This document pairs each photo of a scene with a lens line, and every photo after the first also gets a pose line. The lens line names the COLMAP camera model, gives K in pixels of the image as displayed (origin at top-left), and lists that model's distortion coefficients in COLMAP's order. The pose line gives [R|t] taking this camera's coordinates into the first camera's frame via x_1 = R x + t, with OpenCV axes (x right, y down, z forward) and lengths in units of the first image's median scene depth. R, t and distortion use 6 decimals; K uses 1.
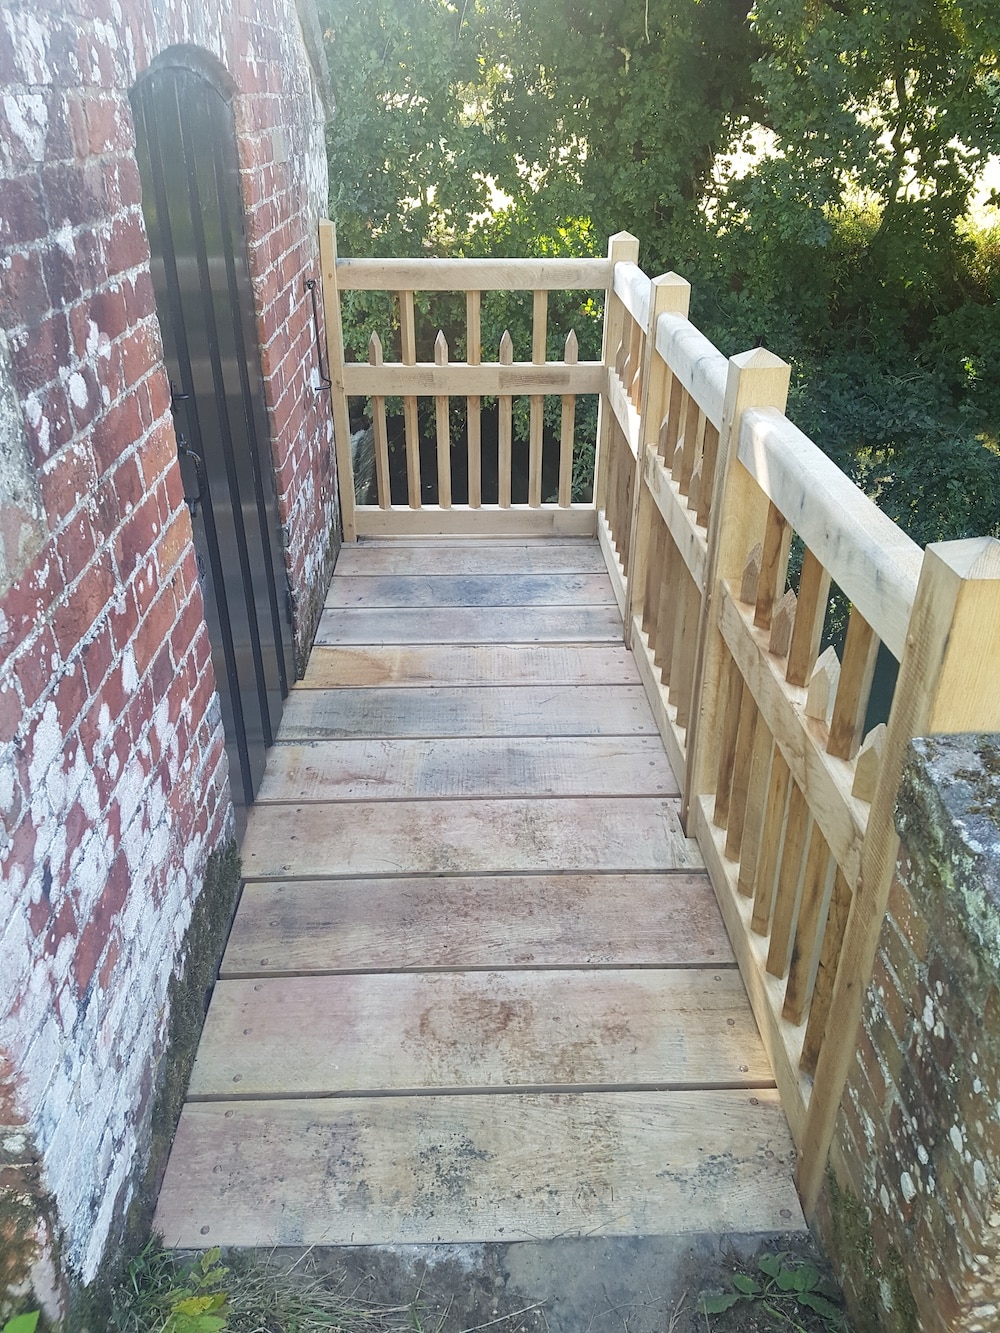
lens RADIAL K [[1023.5, 0, 505.6], [0, 1023.5, 661.1], [0, 0, 1]] dist [0.227025, -0.460159]
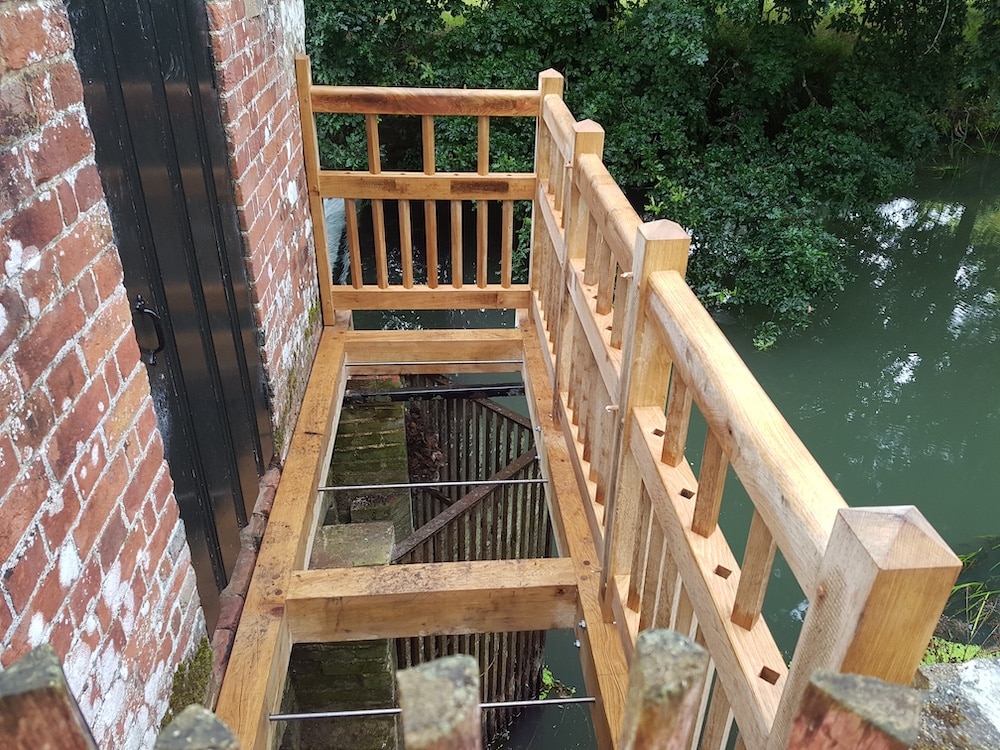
lens RADIAL K [[773.6, 0, 534.8], [0, 773.6, 372.1], [0, 0, 1]] dist [0.125007, -0.193232]
pose [[0.996359, -0.006036, 0.085045, 0.019683], [0.003857, 0.999661, 0.025763, -0.116045], [-0.085172, -0.025341, 0.996044, 0.112352]]
